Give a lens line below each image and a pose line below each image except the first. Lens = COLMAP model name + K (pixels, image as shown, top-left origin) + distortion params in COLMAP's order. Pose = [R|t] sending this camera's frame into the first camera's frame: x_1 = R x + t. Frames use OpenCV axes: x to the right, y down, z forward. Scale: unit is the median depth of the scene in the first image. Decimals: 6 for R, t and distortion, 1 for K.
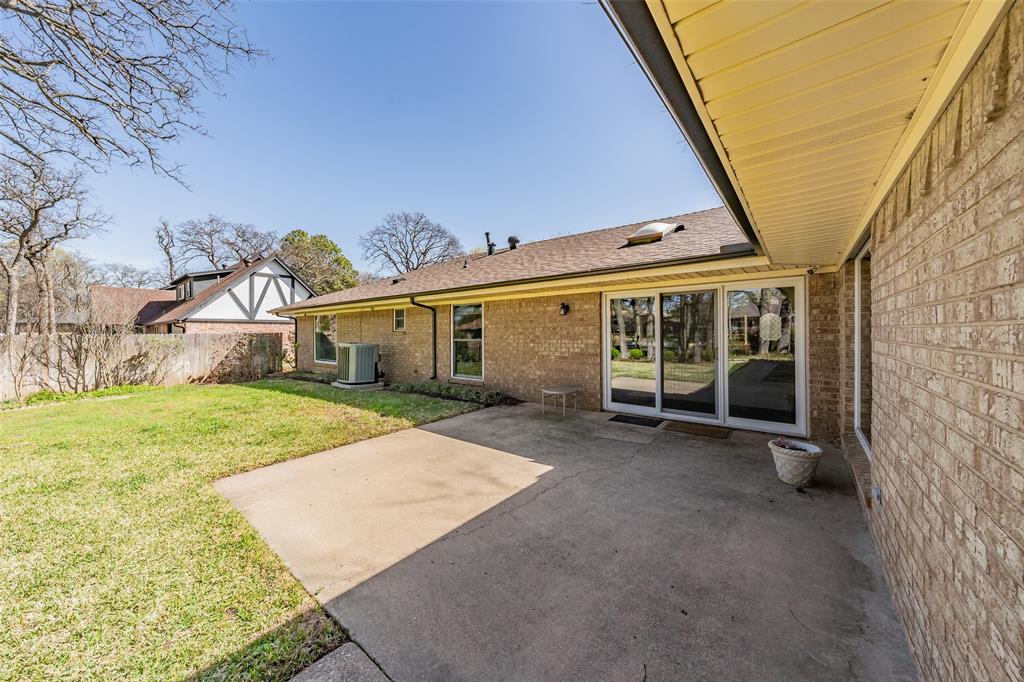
lens RADIAL K [[357.2, 0, 510.2], [0, 357.2, 331.3], [0, 0, 1]] dist [0.000086, -0.000004]
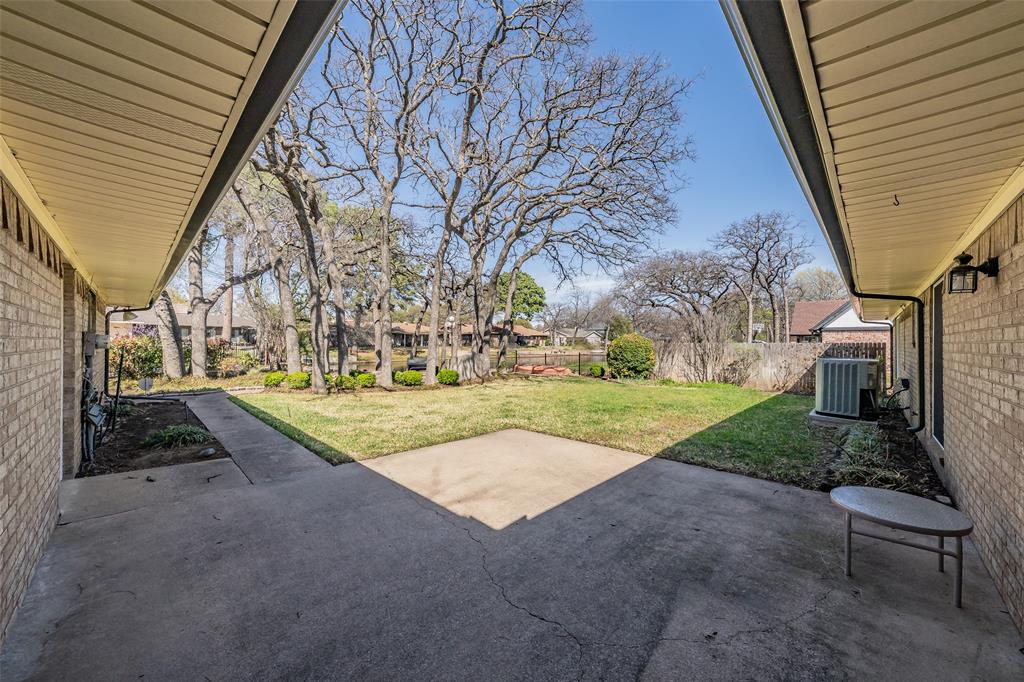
lens RADIAL K [[373.5, 0, 512.0], [0, 373.5, 341.0], [0, 0, 1]] dist [-0.000465, -0.000079]
pose [[-0.092539, -0.001286, -0.995708, 0.582981], [-0.000071, 0.999999, -0.001285, 0.004934], [0.995709, -0.000048, -0.092539, 0.724473]]
